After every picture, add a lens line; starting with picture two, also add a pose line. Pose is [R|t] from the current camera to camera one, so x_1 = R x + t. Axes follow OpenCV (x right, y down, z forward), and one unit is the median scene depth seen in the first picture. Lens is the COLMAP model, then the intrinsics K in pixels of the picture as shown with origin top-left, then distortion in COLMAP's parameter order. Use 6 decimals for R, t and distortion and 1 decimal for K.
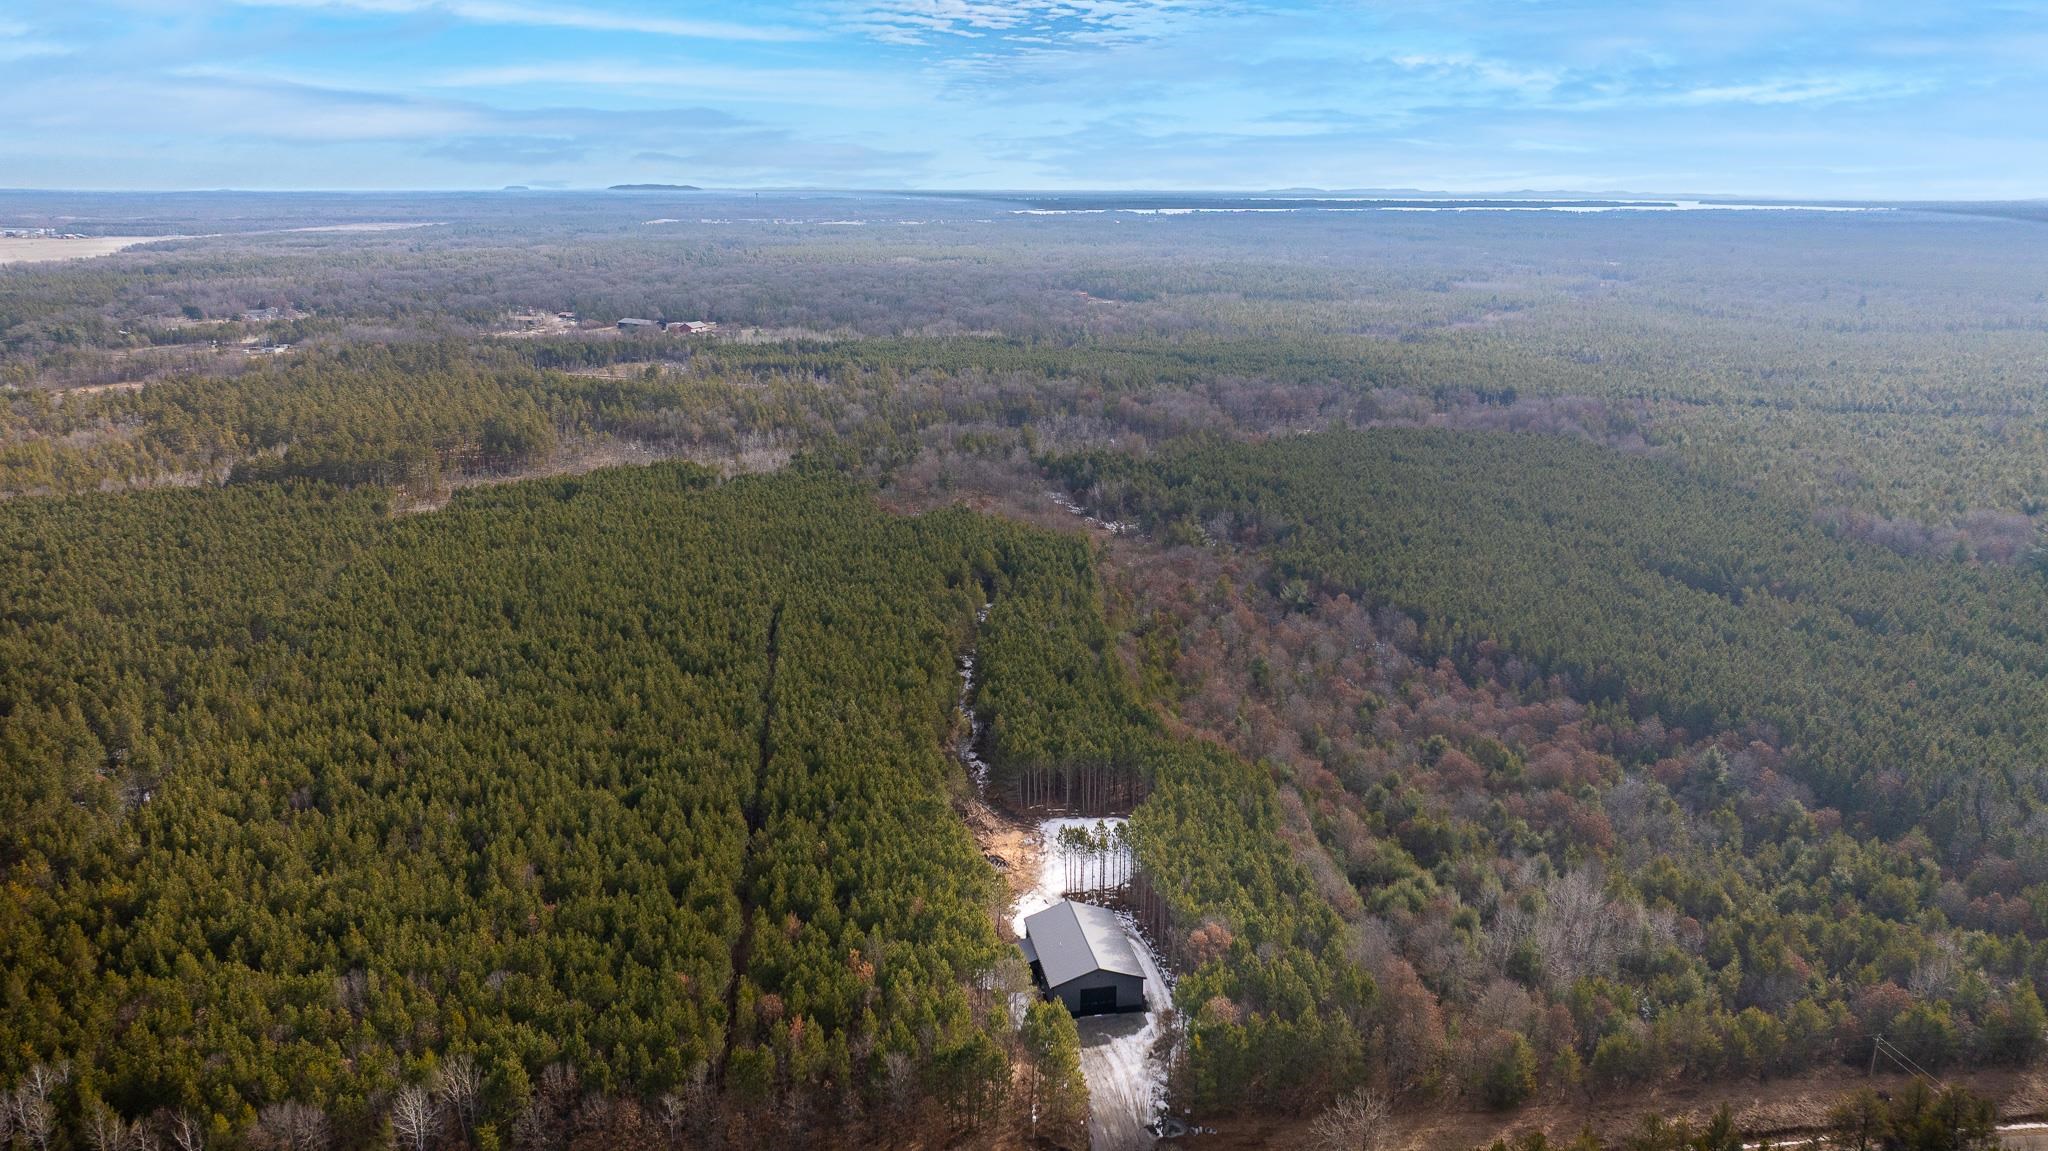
lens RADIAL K [[1438.3, 0, 1024.0], [0, 1438.3, 575.5], [0, 0, 1]] dist [-0.016629, -0.004446]
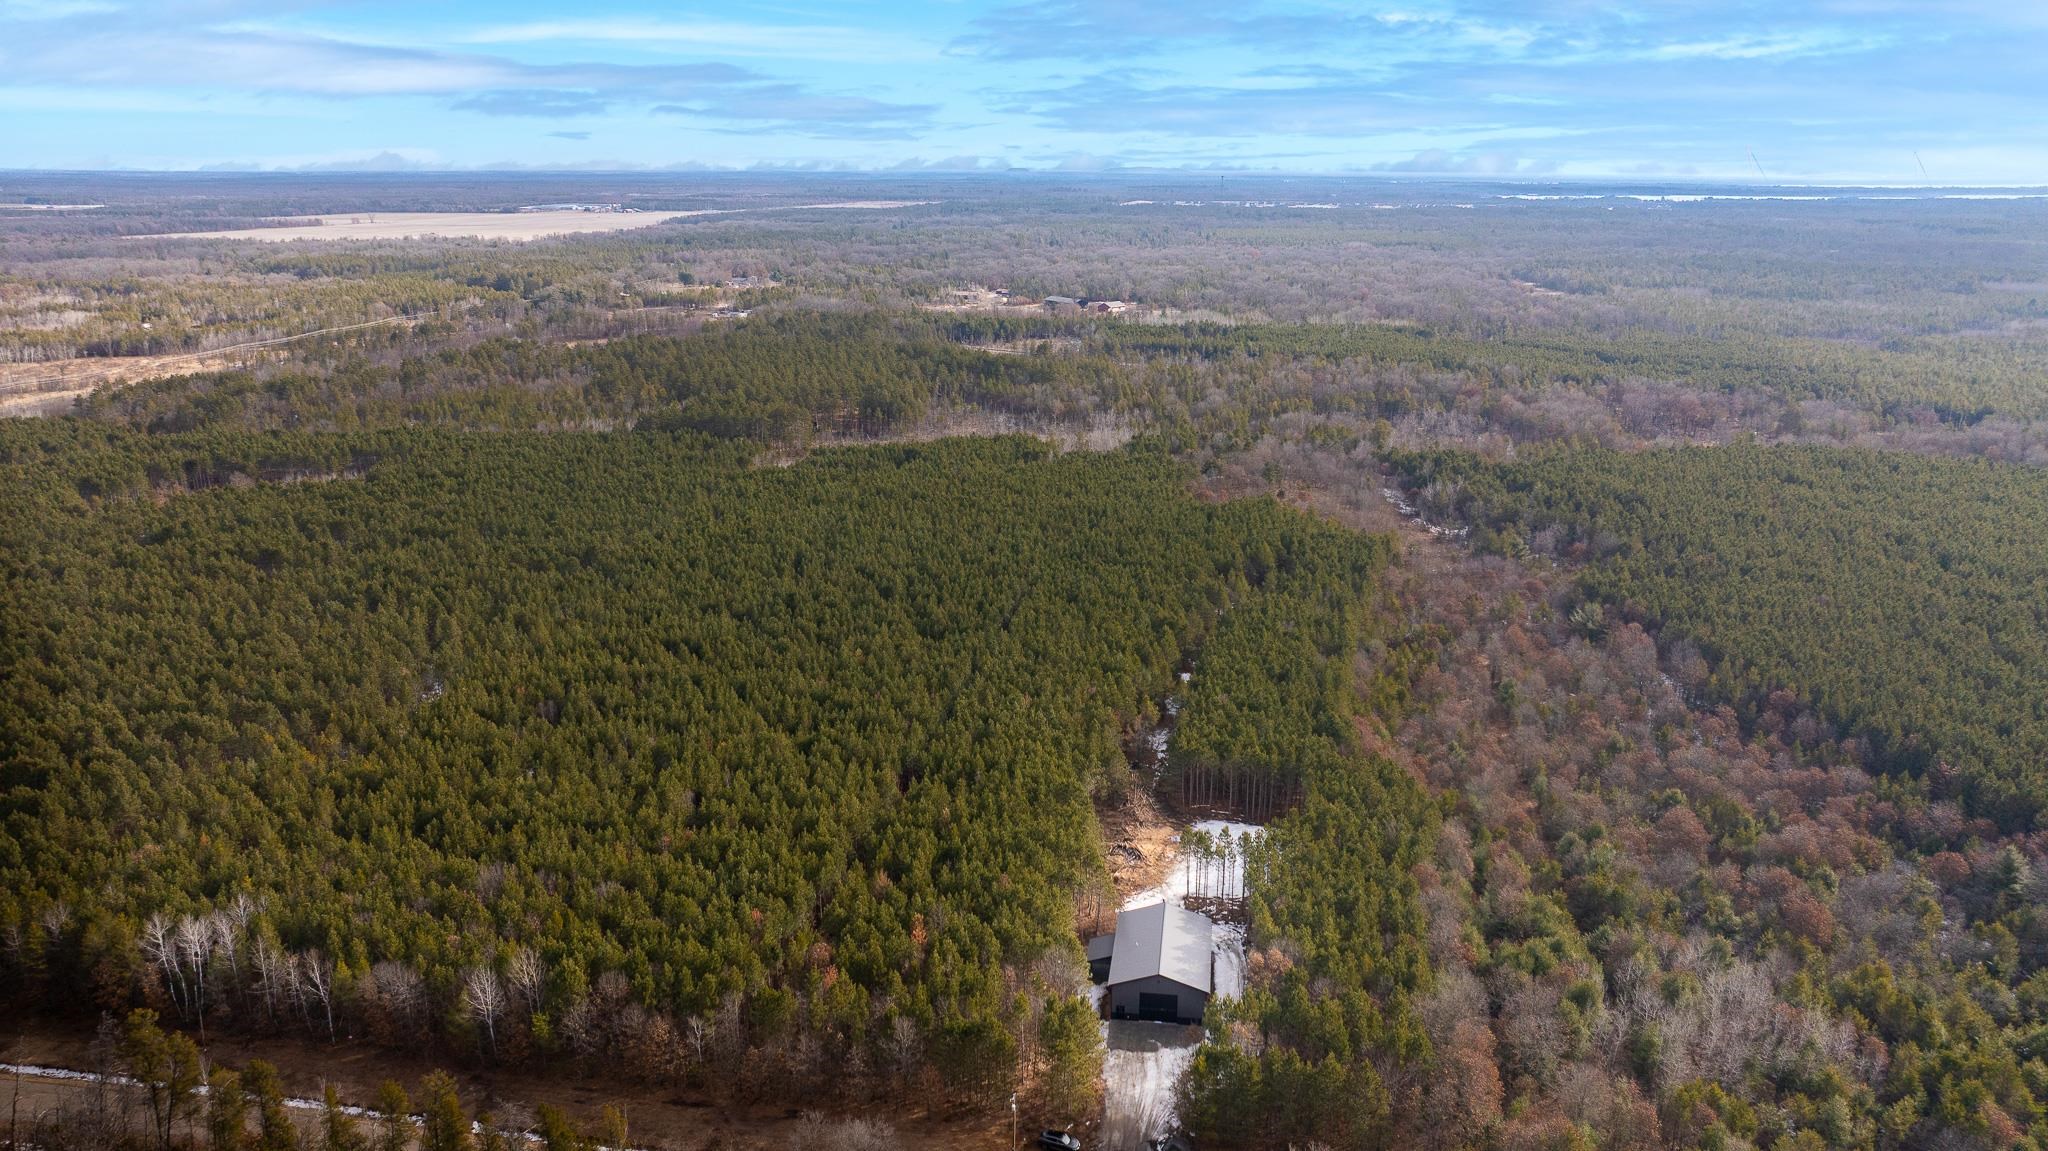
lens RADIAL K [[1438.3, 0, 1024.0], [0, 1438.3, 575.5], [0, 0, 1]] dist [-0.016629, -0.004446]
pose [[0.947008, 0.087802, -0.308976, 0.137196], [-0.084235, 0.996135, 0.024893, -0.007062], [0.309968, 0.002452, 0.950744, 0.025256]]
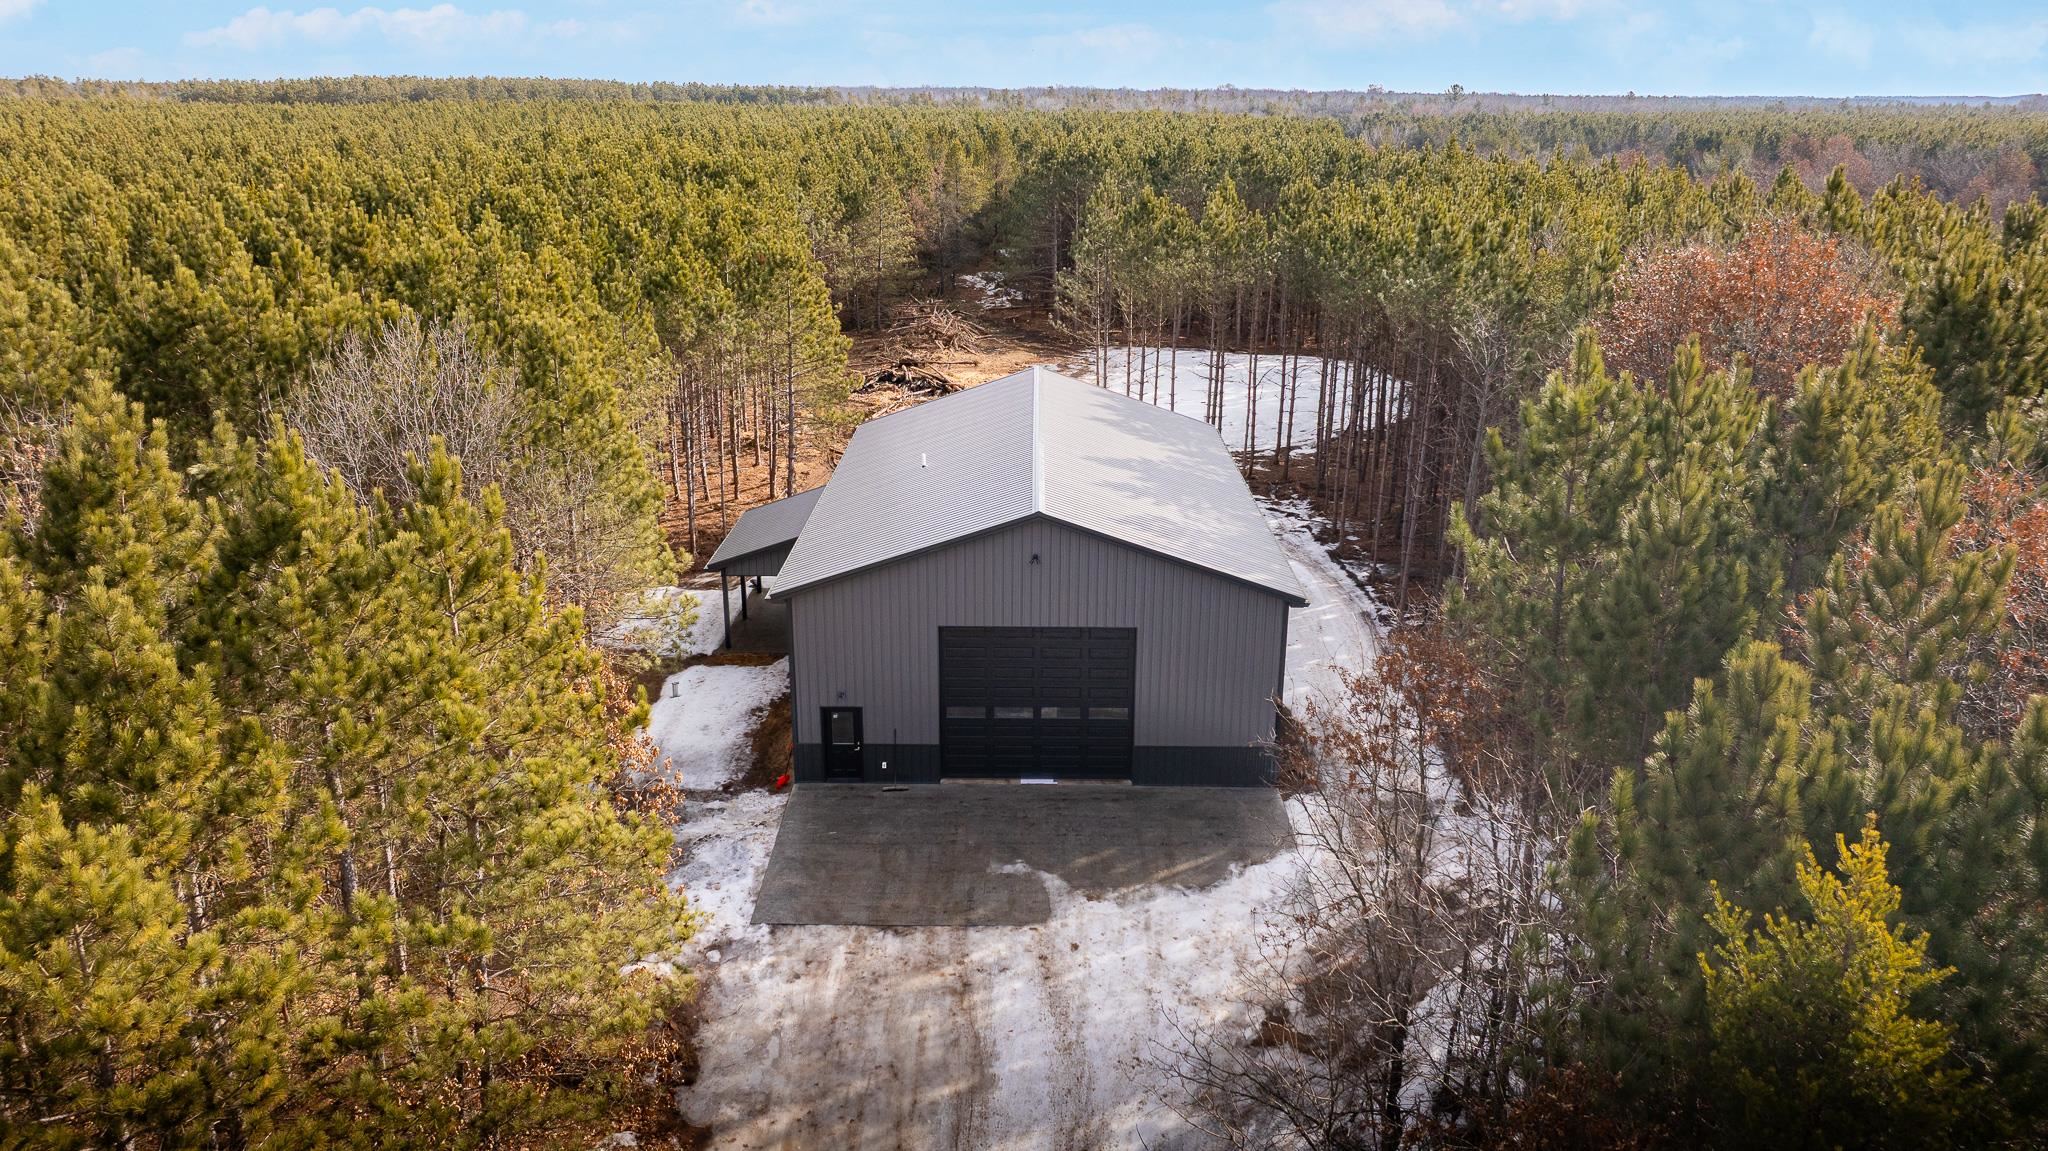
lens RADIAL K [[1438.3, 0, 1024.0], [0, 1438.3, 575.5], [0, 0, 1]] dist [-0.016629, -0.004446]
pose [[0.980265, 0.067087, -0.185957, 0.047808], [-0.056386, 0.996466, 0.062258, 0.152626], [0.189476, -0.050544, 0.980584, 0.464867]]
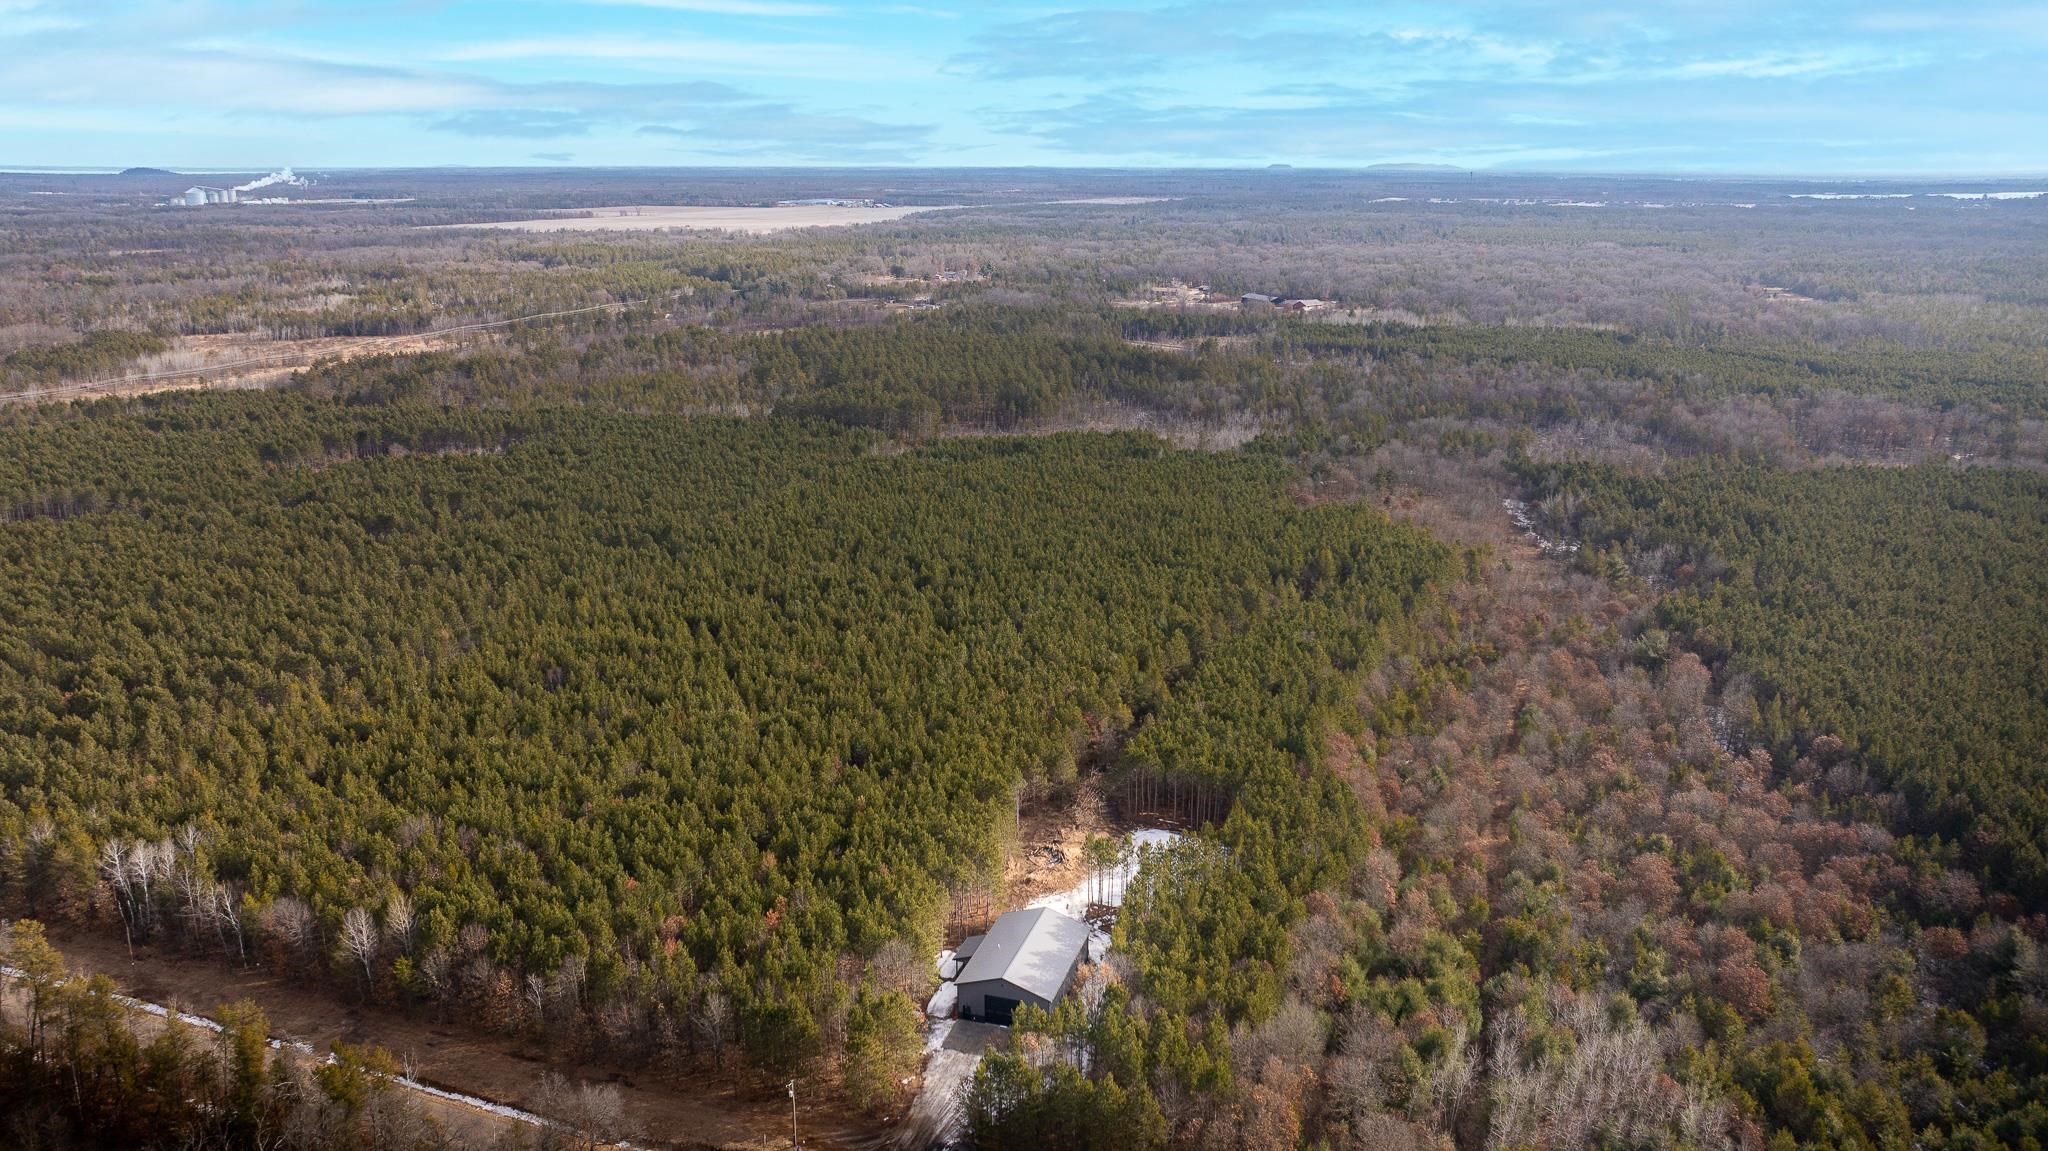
lens RADIAL K [[1438.3, 0, 1024.0], [0, 1438.3, 575.5], [0, 0, 1]] dist [-0.016629, -0.004446]
pose [[0.875919, 0.131771, -0.464114, 0.268035], [-0.125243, 0.991104, 0.045023, -0.021119], [0.465918, 0.018691, 0.884630, 0.087464]]
